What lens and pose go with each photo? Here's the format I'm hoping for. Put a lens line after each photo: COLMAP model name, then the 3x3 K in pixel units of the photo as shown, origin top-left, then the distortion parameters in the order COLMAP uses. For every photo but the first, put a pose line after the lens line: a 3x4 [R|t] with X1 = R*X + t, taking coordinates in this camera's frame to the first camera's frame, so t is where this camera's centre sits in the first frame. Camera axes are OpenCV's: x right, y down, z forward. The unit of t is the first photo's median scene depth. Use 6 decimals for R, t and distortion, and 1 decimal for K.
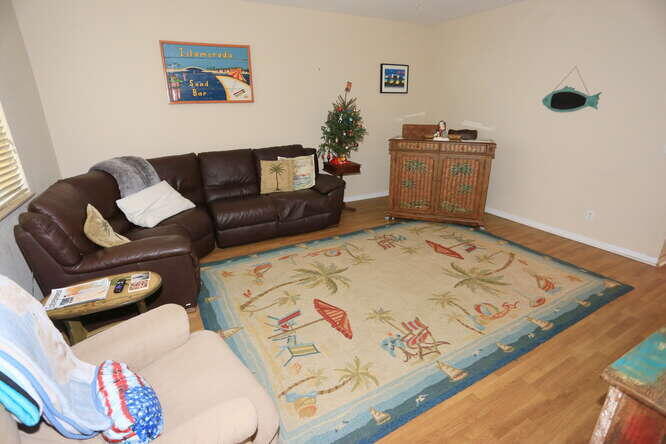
lens RADIAL K [[329.8, 0, 340.0], [0, 329.8, 224.1], [0, 0, 1]] dist [-0.068209, 0.029256]
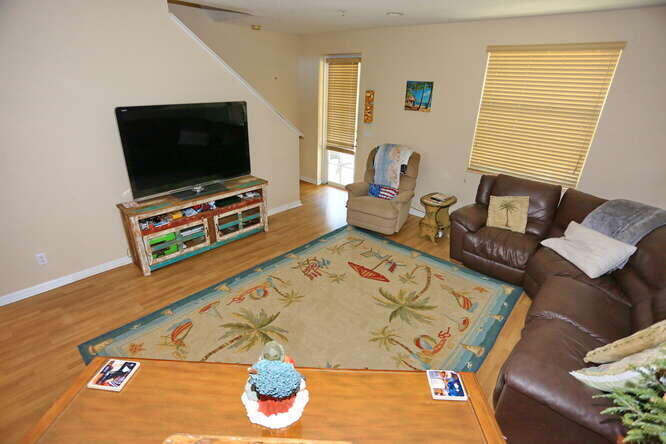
lens RADIAL K [[324.6, 0, 336.2], [0, 324.6, 223.1], [0, 0, 1]] dist [-0.069060, 0.027231]
pose [[-0.945190, 0.111306, -0.306964, 0.352244], [-0.135187, 0.722348, 0.678187, -0.559807], [0.297221, 0.682513, -0.667709, 1.175000]]
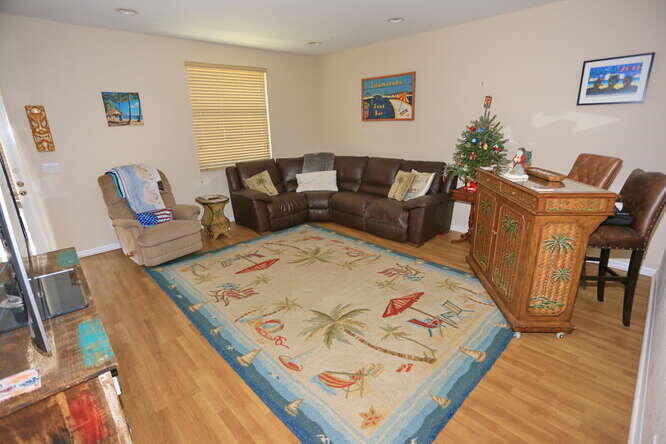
lens RADIAL K [[324.6, 0, 336.2], [0, 324.6, 223.1], [0, 0, 1]] dist [-0.069060, 0.027231]
pose [[0.250545, 0.288811, -0.924021, 0.906104], [-0.311285, 0.927811, 0.205592, -0.207228], [0.916694, 0.236124, 0.322361, 0.528079]]
